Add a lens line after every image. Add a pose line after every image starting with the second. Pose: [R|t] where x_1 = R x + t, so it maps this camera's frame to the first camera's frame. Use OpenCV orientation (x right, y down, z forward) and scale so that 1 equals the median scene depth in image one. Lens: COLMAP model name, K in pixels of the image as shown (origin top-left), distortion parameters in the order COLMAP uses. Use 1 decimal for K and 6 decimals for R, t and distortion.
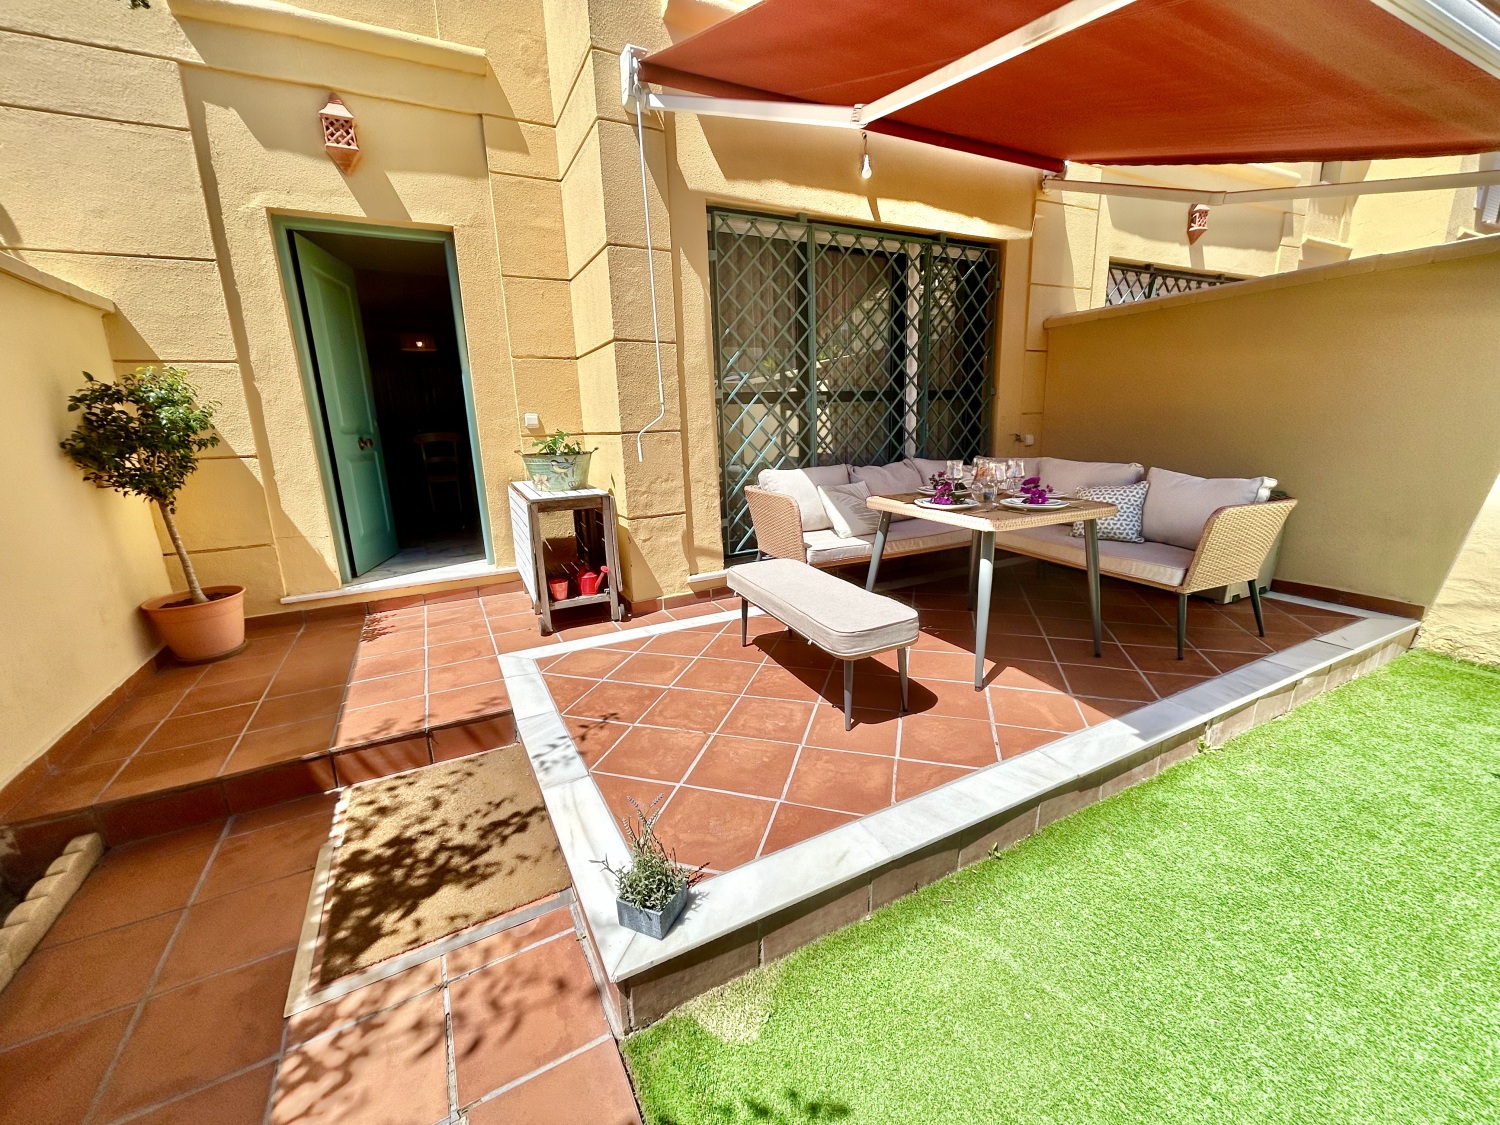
lens RADIAL K [[603.8, 0, 717.2], [0, 603.8, 566.0], [0, 0, 1]] dist [0.000537, 0.000943]
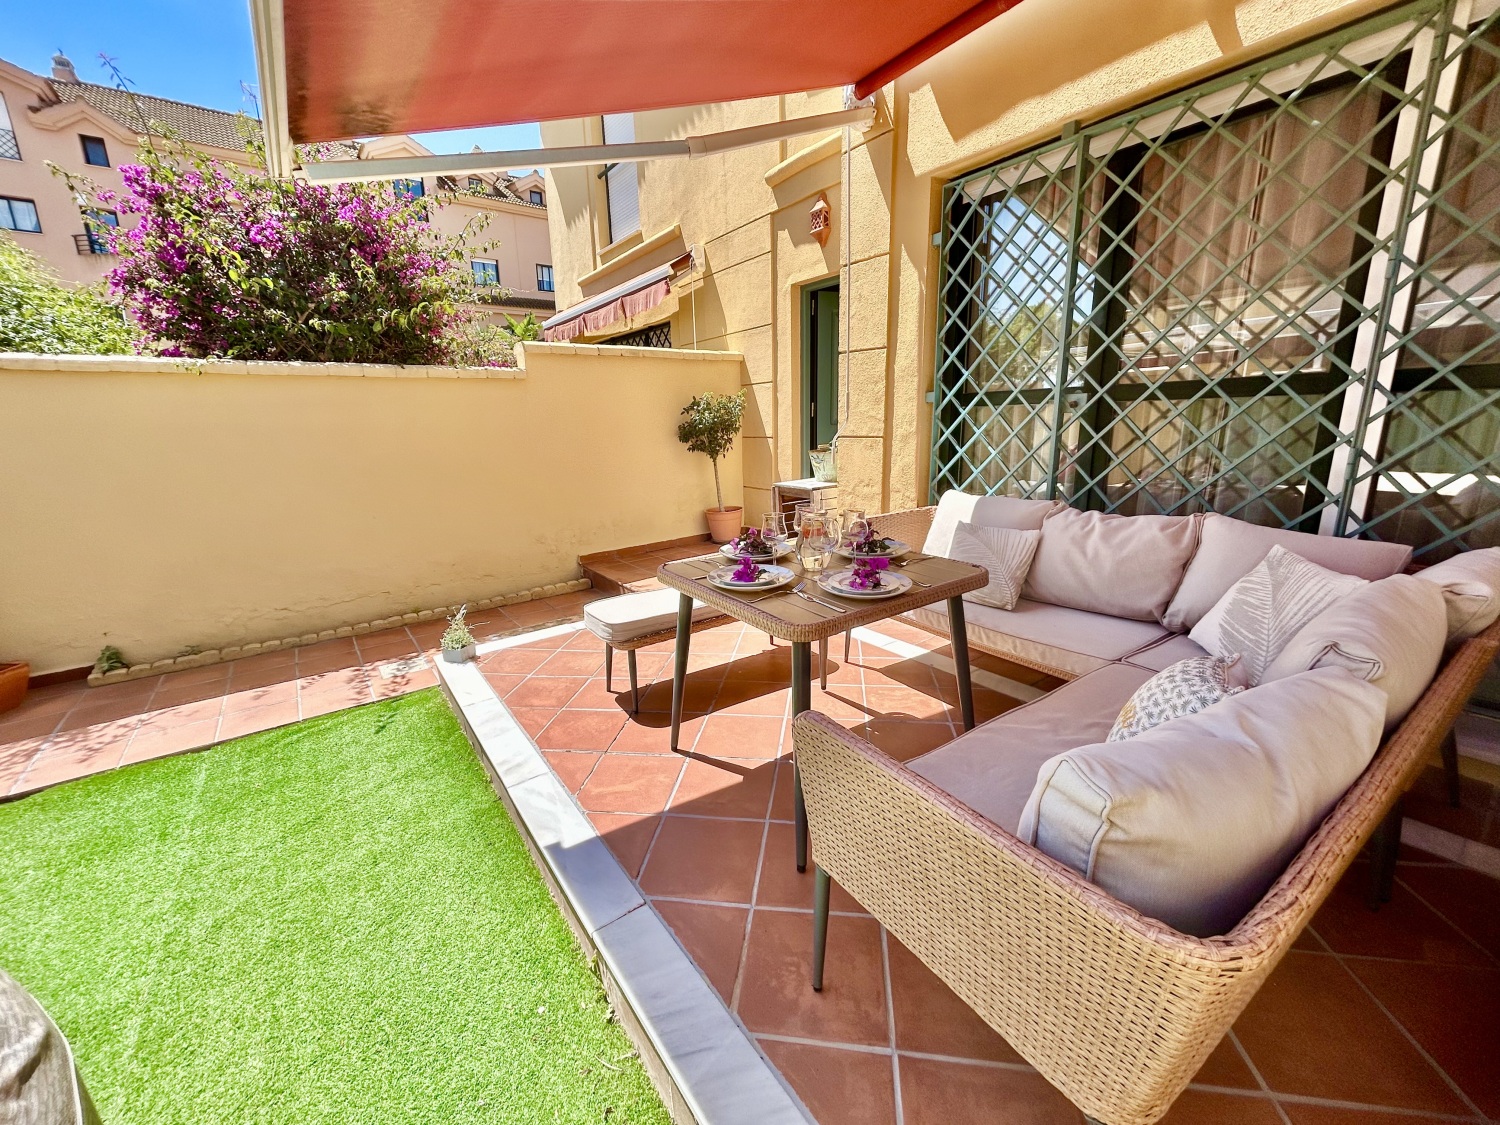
lens RADIAL K [[603.8, 0, 746.1], [0, 603.8, 561.1], [0, 0, 1]] dist [0.000537, 0.000943]
pose [[0.171574, 0.247021, -0.953700, 0.981086], [-0.230654, 0.951221, 0.204884, -0.204663], [0.957790, 0.184821, 0.220181, 0.697875]]
